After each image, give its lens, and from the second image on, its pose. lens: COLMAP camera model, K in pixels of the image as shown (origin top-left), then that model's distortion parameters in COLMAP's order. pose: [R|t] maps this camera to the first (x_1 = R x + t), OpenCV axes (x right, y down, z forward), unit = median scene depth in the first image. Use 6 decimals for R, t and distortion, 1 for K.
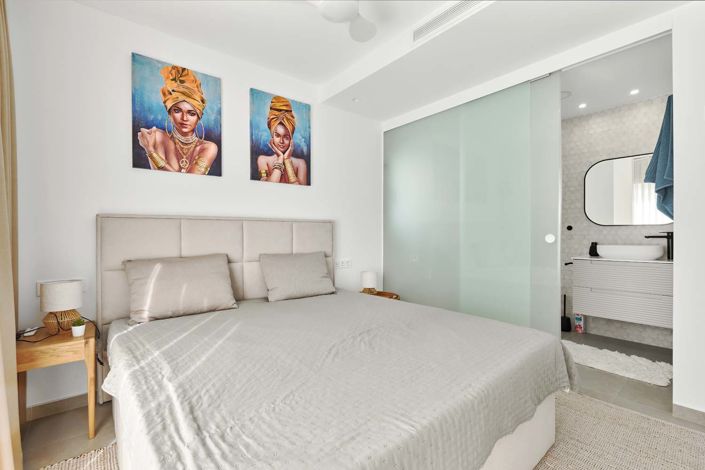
lens RADIAL K [[318.1, 0, 353.1], [0, 318.1, 233.2], [0, 0, 1]] dist [0.004101, 0.000749]
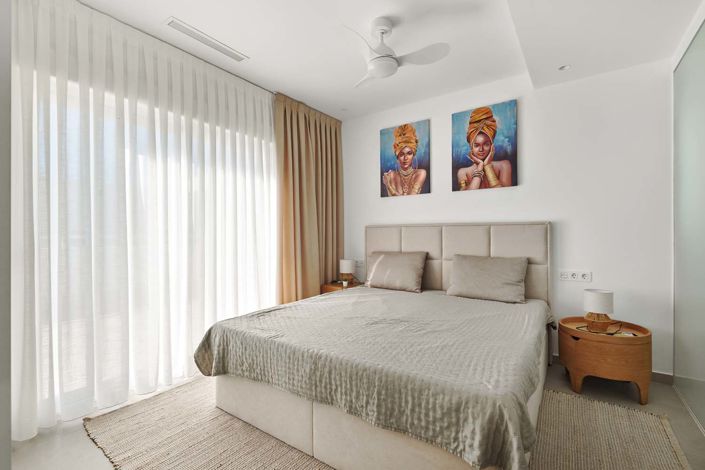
lens RADIAL K [[318.1, 0, 352.5], [0, 318.1, 237.7], [0, 0, 1]] dist [0.004101, 0.000749]
pose [[0.263679, 0.001263, -0.964610, 0.729461], [-0.006306, 0.999980, -0.000414, 0.007546], [0.964590, 0.006192, 0.263682, 0.332604]]
